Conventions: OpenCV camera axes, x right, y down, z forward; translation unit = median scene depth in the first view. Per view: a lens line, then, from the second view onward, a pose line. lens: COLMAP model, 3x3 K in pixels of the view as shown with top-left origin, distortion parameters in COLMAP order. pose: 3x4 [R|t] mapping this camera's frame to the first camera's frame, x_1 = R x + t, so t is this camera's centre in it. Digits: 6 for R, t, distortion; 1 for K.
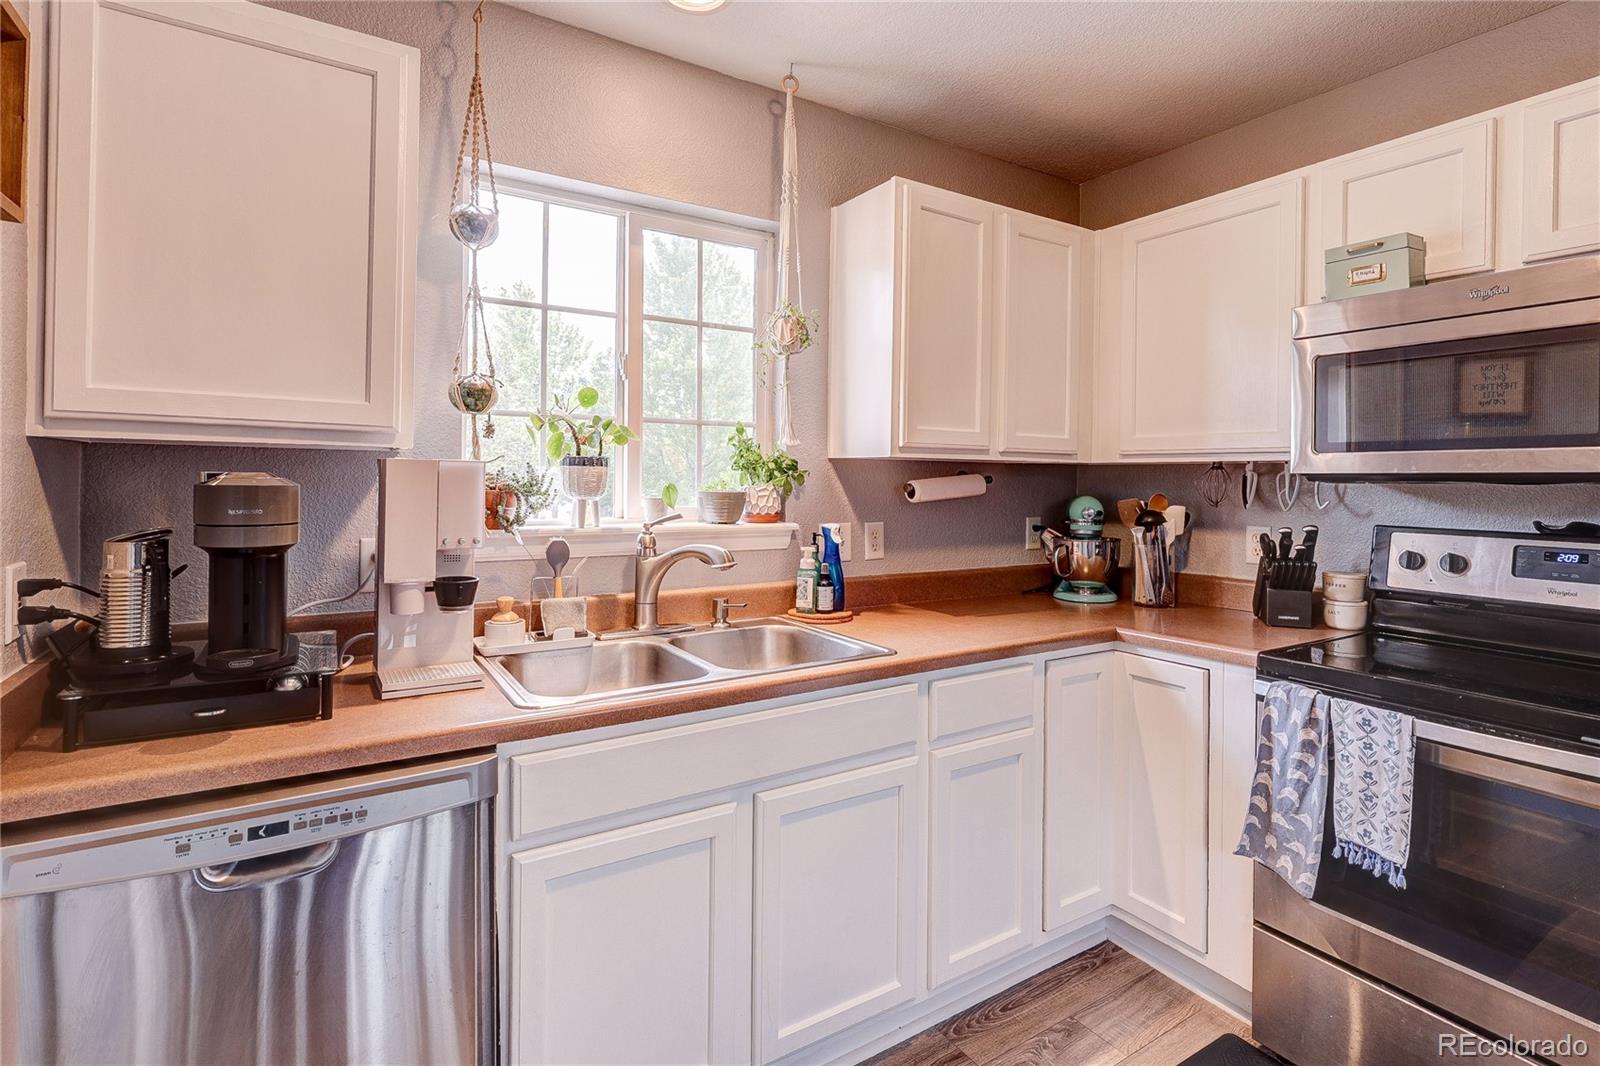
lens RADIAL K [[766.9, 0, 800.0], [0, 766.9, 486.2], [0, 0, 1]] dist [-0.001317, -0.000370]
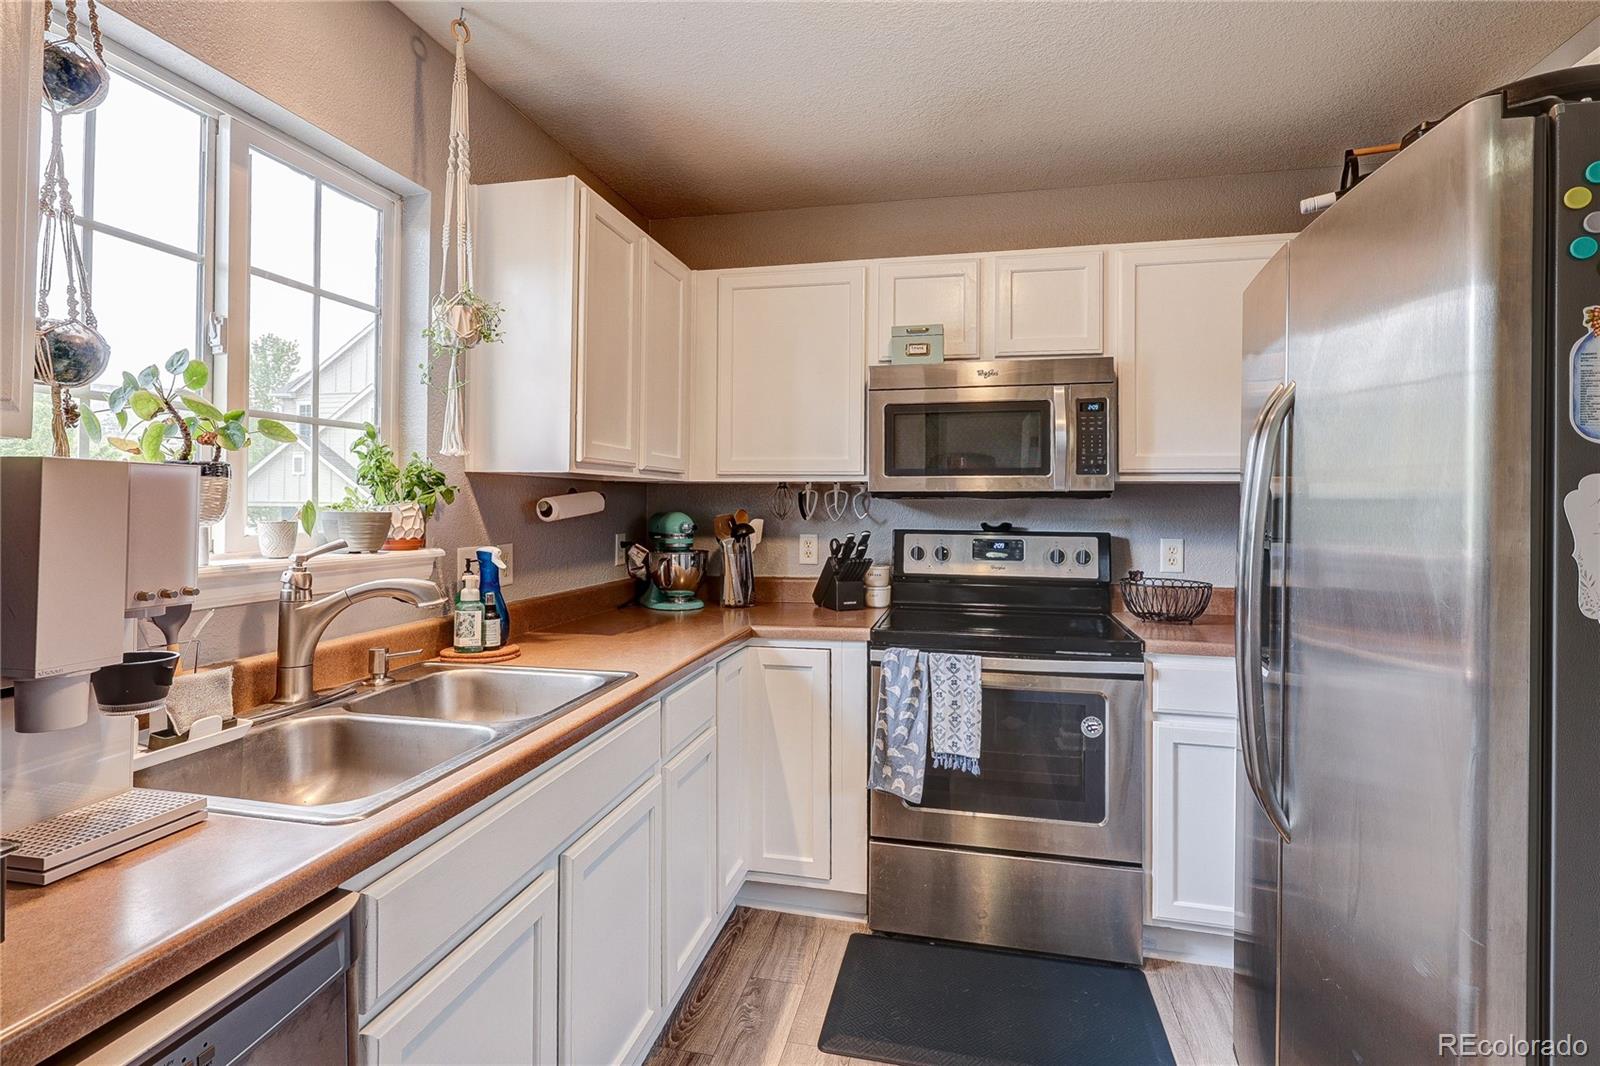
lens RADIAL K [[775.9, 0, 798.4], [0, 775.9, 501.4], [0, 0, 1]] dist [-0.001635, -0.000307]
pose [[0.709364, -0.005017, 0.704825, -0.356897], [0.009285, 0.999954, -0.002228, 0.002160], [-0.704781, 0.008125, 0.709378, 0.132410]]
